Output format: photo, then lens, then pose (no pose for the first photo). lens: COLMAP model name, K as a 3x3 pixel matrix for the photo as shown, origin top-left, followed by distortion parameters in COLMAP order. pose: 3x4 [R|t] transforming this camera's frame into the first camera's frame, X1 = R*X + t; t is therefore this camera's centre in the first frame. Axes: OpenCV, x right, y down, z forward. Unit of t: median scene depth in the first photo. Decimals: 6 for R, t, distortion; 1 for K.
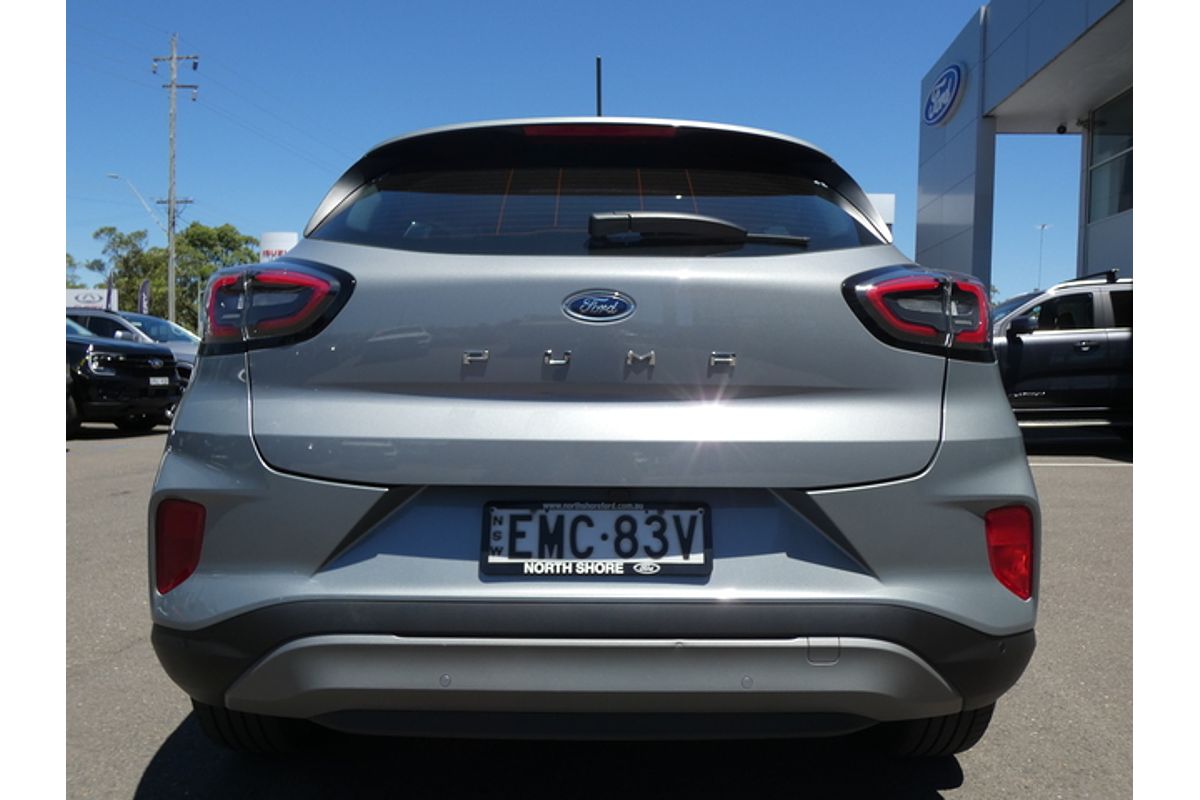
lens RADIAL K [[825.1, 0, 600.0], [0, 825.1, 400.0], [0, 0, 1]] dist [-0.063858, 0.043749]
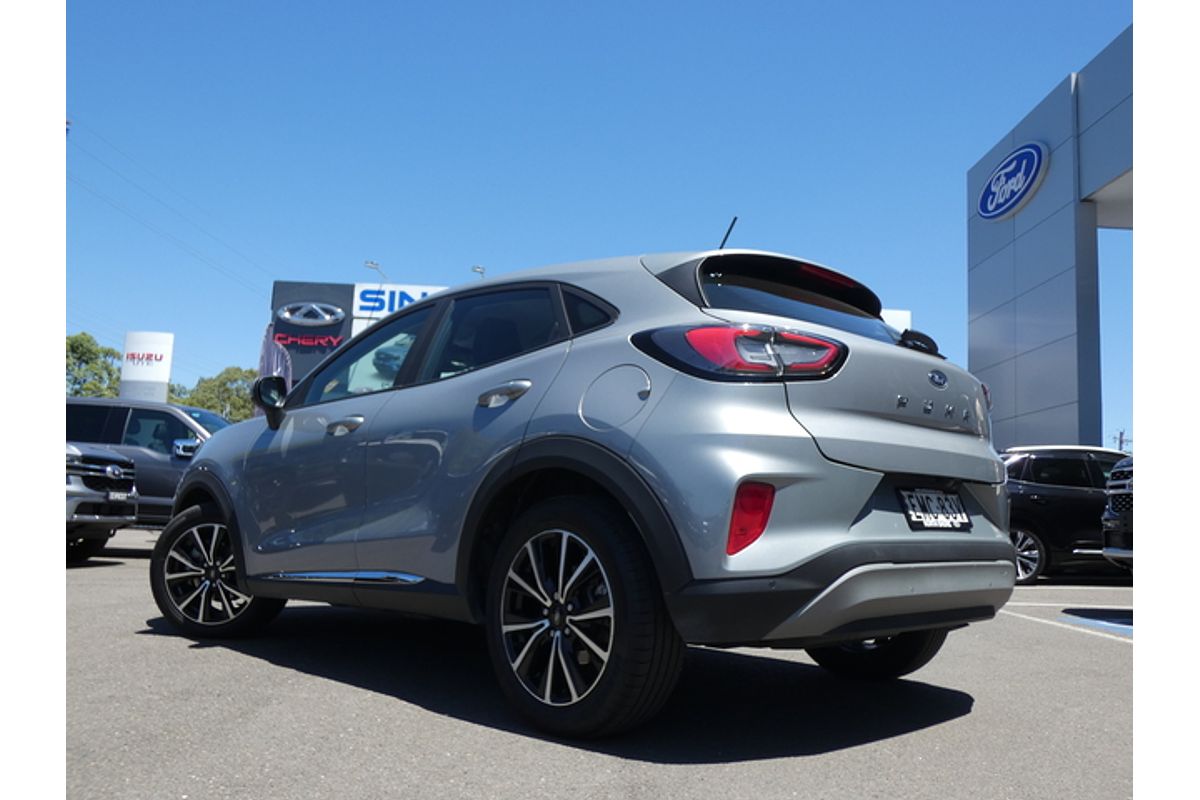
lens RADIAL K [[887.8, 0, 600.0], [0, 887.8, 400.0], [0, 0, 1]] dist [-0.007455, -0.000809]
pose [[0.993430, 0.040073, 0.107200, -0.080180], [-0.021202, 0.984921, -0.171702, 0.007577], [-0.112464, 0.168301, 0.979299, 0.197389]]
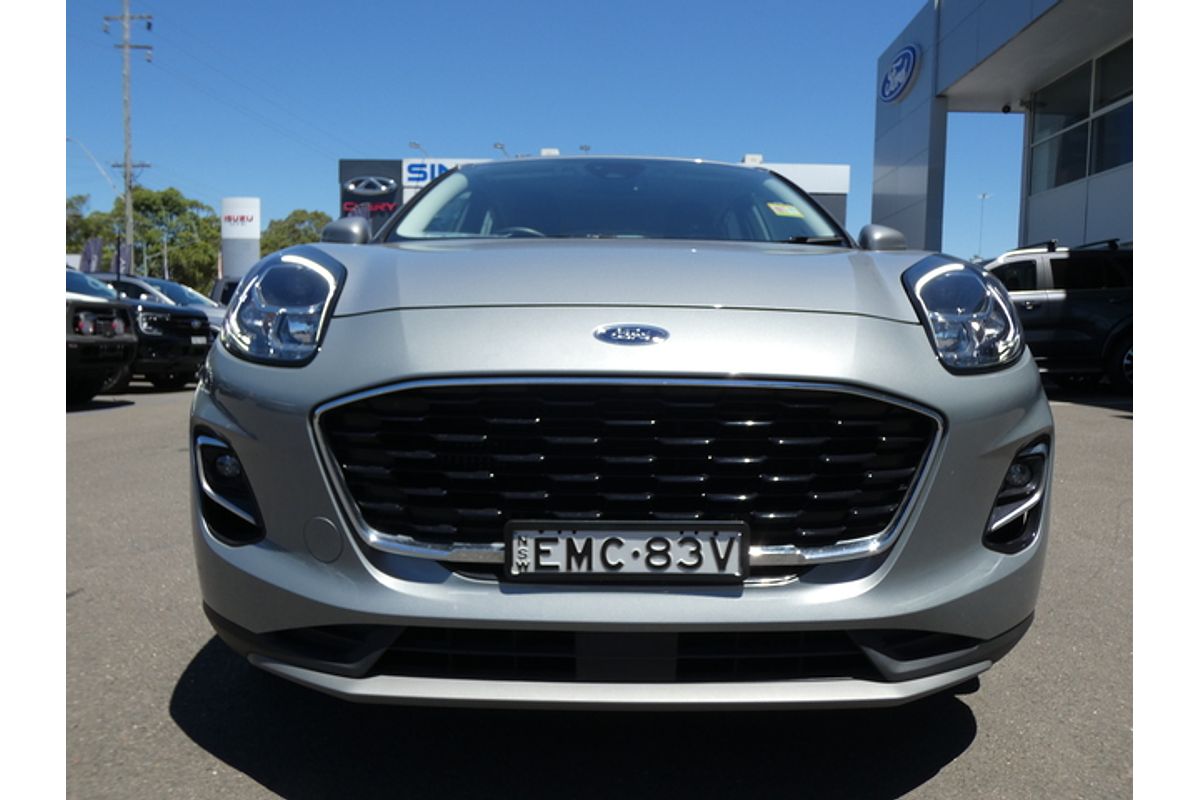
lens RADIAL K [[825.1, 0, 600.0], [0, 825.1, 400.0], [0, 0, 1]] dist [-0.063858, 0.043749]
pose [[0.997990, -0.008339, 0.062828, -0.040568], [0.005801, 0.999163, 0.040483, 0.007773], [-0.063113, -0.040037, 0.997203, -0.058670]]
